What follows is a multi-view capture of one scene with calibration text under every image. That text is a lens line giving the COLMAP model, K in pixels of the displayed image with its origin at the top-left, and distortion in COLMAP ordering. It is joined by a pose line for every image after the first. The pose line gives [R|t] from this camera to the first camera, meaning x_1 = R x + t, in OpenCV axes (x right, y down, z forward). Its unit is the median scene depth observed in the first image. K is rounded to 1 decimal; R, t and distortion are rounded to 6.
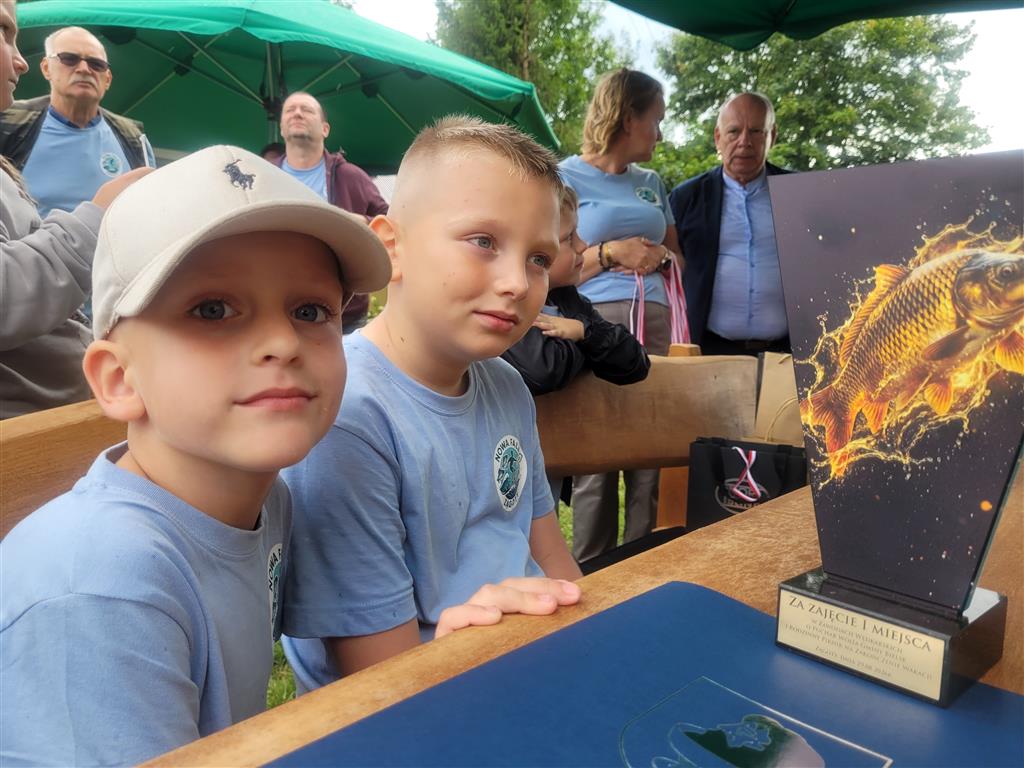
lens RADIAL K [[754.9, 0, 514.2], [0, 754.9, 367.3], [0, 0, 1]] dist [0.030832, -0.043732]
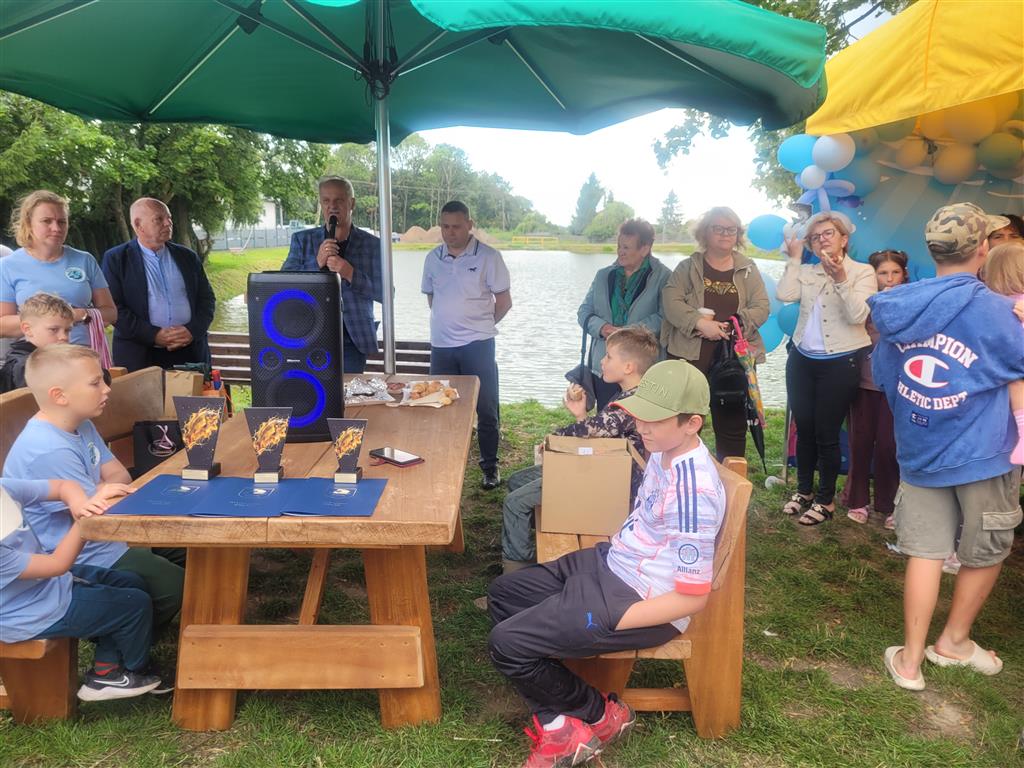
lens RADIAL K [[754.9, 0, 514.2], [0, 754.9, 367.3], [0, 0, 1]] dist [0.030832, -0.043732]
pose [[0.719365, -0.128455, 0.682651, -1.685088], [0.057678, 0.990405, 0.125586, -1.066218], [-0.692233, -0.050968, 0.719872, -4.895514]]
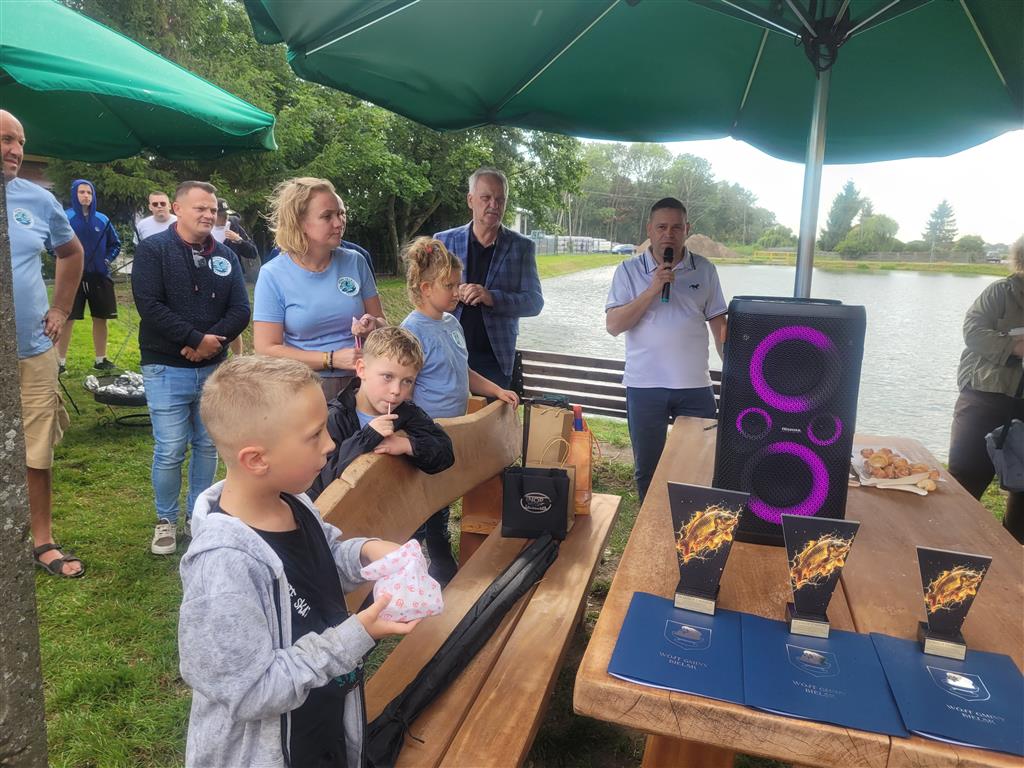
lens RADIAL K [[748.7, 0, 513.1], [0, 748.7, 378.5], [0, 0, 1]] dist [0.003295, 0.000840]
pose [[0.892365, -0.069730, 0.445896, -2.029976], [0.019910, 0.993113, 0.115460, -1.264925], [-0.450876, -0.094155, 0.887607, -1.936701]]
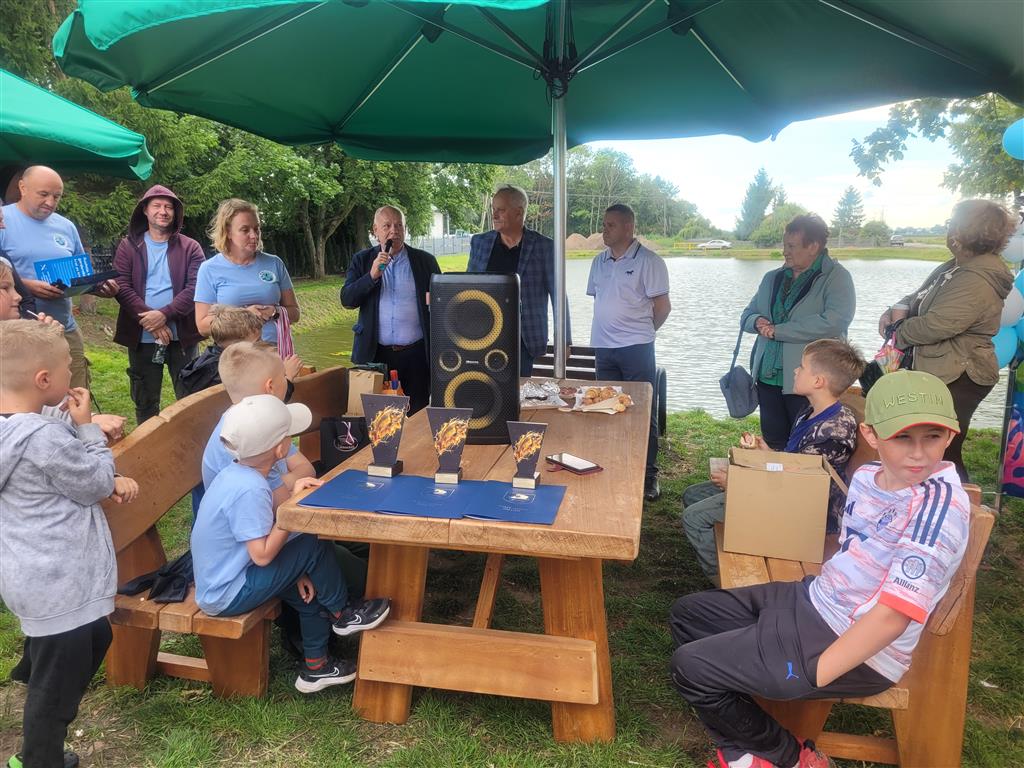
lens RADIAL K [[751.3, 0, 512.0], [0, 751.3, 384.0], [0, 0, 1]] dist [0.025258, -0.037983]
pose [[0.848036, -0.116087, 0.517068, -1.661063], [0.058525, 0.990259, 0.126339, -1.018940], [-0.526698, -0.076879, 0.846569, -4.517883]]
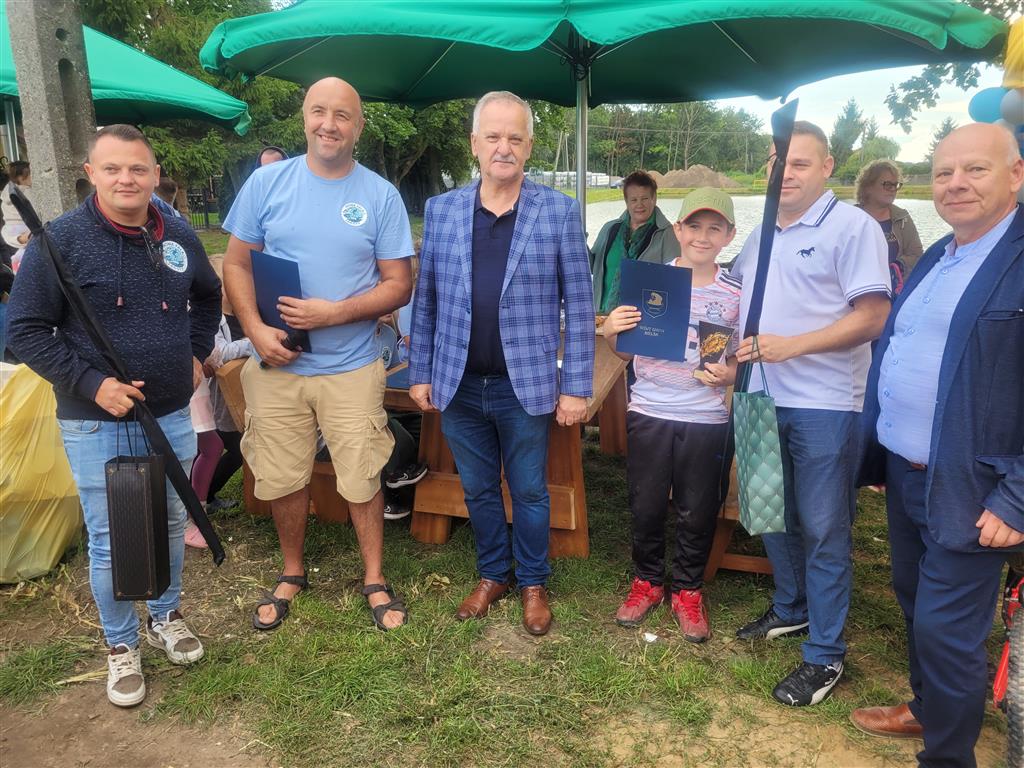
lens RADIAL K [[753.1, 0, 514.1], [0, 753.1, 385.3], [0, 0, 1]] dist [0.006465, -0.020468]
pose [[0.894256, -0.139747, 0.425179, -2.307060], [0.057605, 0.978039, 0.200301, -1.075986], [-0.443833, -0.154628, 0.882668, -6.882836]]
